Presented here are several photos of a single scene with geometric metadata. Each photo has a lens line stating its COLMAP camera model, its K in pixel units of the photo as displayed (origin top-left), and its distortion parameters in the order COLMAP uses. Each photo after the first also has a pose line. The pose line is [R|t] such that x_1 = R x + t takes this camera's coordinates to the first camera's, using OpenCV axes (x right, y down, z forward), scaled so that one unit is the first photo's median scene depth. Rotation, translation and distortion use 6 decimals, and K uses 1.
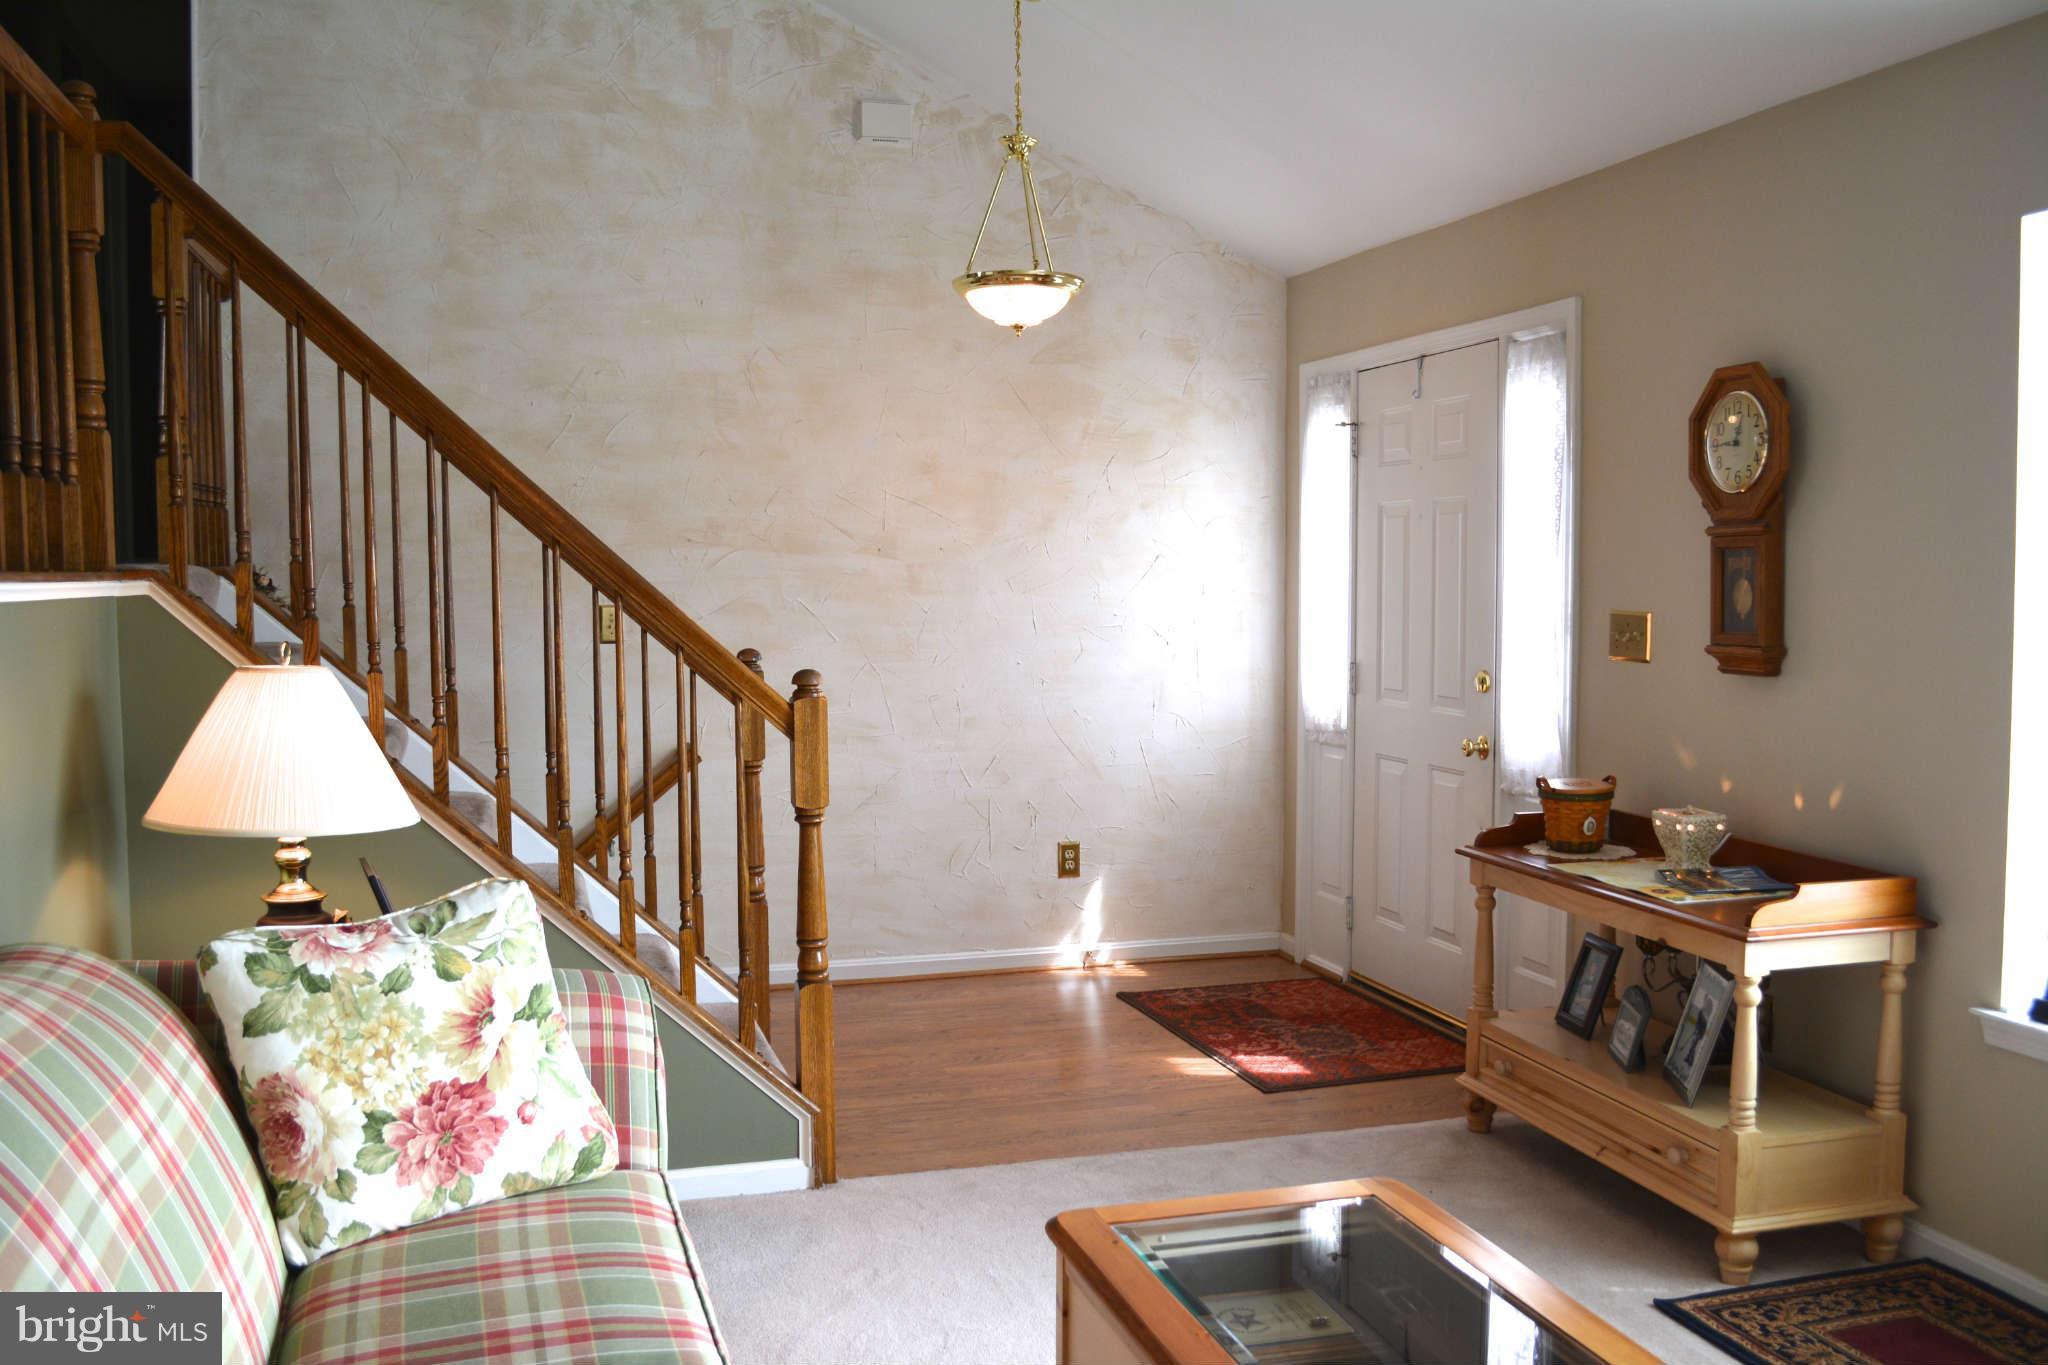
lens RADIAL K [[1841.0, 0, 1024.0], [0, 1841.0, 682.5], [0, 0, 1]] dist [-0.066115, -0.001878]
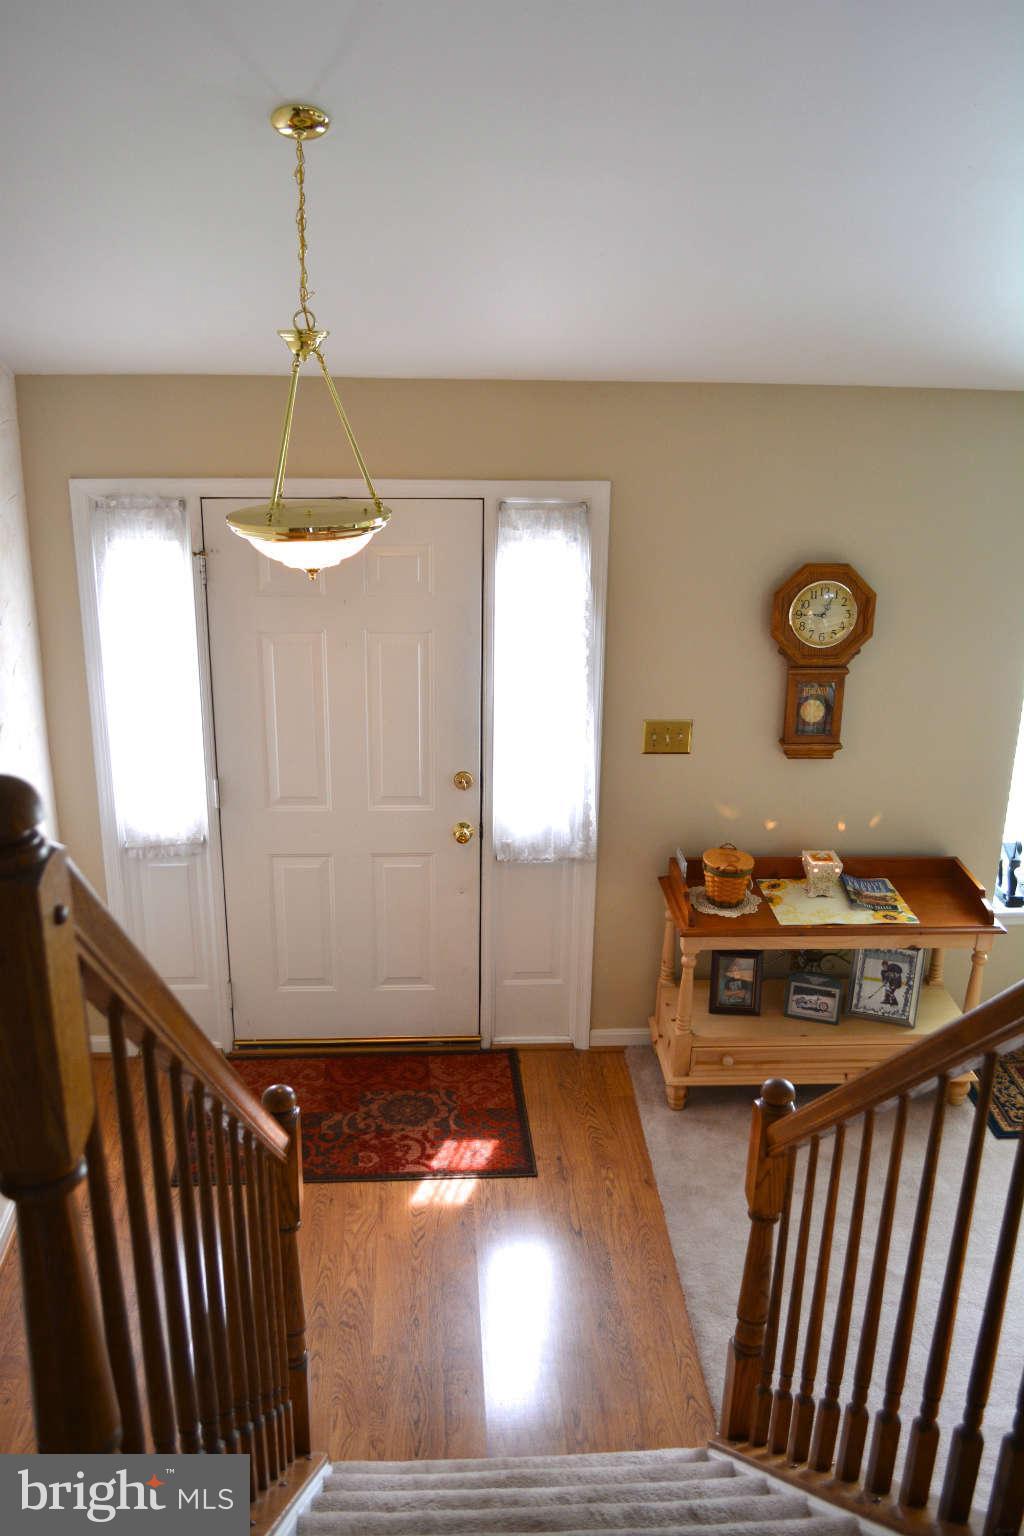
lens RADIAL K [[1380.7, 0, 512.0], [0, 1380.7, 768.0], [0, 0, 1]] dist [-0.066115, -0.001878]
pose [[0.218318, -0.332969, 0.917316, -0.593838], [0.043792, 0.942387, 0.331647, -0.320308], [-0.974895, -0.032233, 0.220321, 0.801944]]
